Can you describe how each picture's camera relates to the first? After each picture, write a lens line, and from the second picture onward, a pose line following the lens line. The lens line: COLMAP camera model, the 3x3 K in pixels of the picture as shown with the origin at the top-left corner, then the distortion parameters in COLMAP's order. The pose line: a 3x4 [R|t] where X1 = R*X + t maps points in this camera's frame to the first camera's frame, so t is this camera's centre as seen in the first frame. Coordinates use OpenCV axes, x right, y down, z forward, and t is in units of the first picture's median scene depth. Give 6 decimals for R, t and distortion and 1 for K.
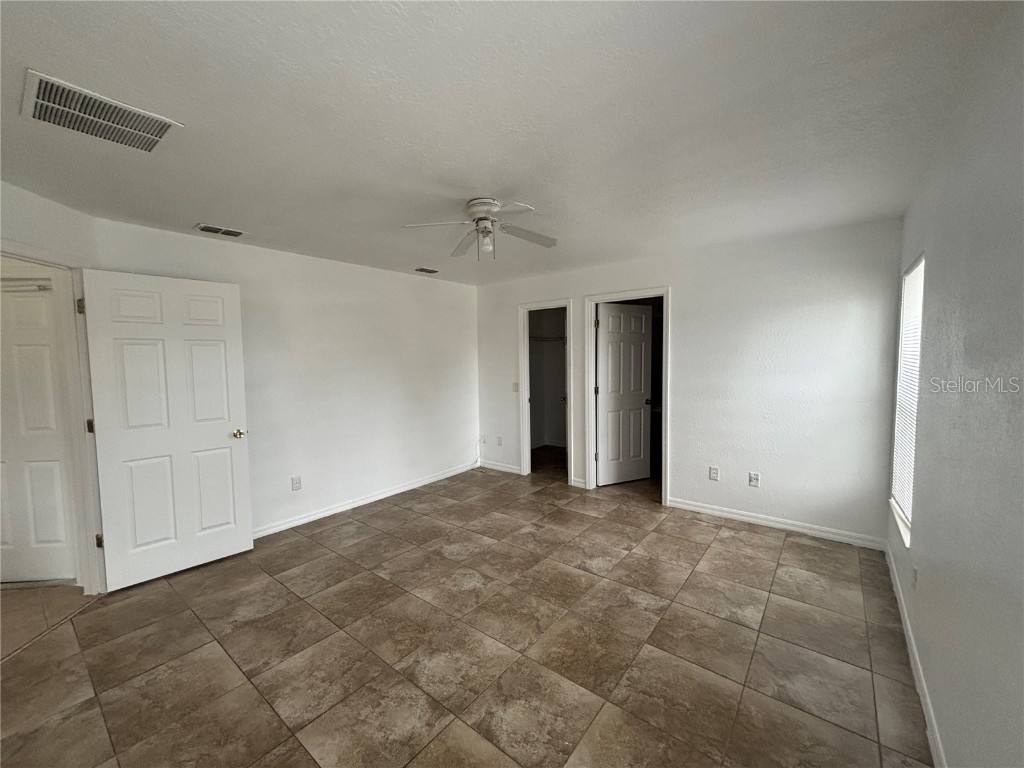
lens RADIAL K [[412.5, 0, 512.3], [0, 412.5, 380.4], [0, 0, 1]] dist [0.003073, 0.000413]
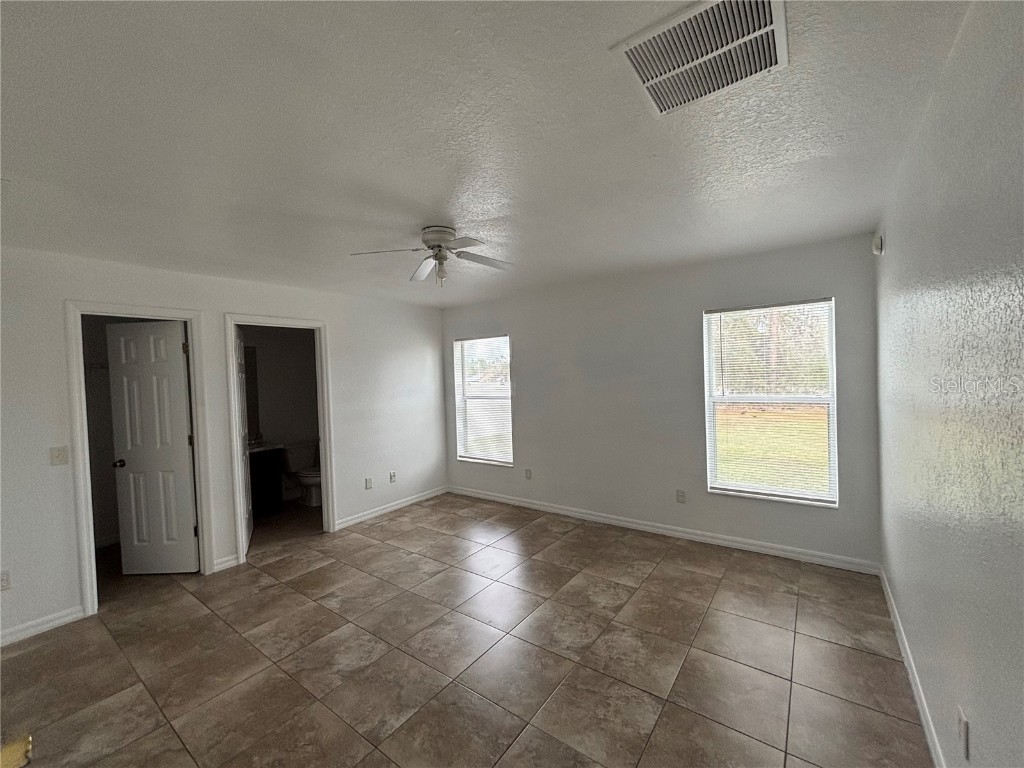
lens RADIAL K [[412.5, 0, 512.3], [0, 412.5, 380.4], [0, 0, 1]] dist [0.003073, 0.000413]
pose [[-0.020141, -0.000051, 0.999797, -0.783316], [0.099967, 0.994989, 0.002065, -0.033810], [-0.994787, 0.099989, -0.020035, 0.639407]]
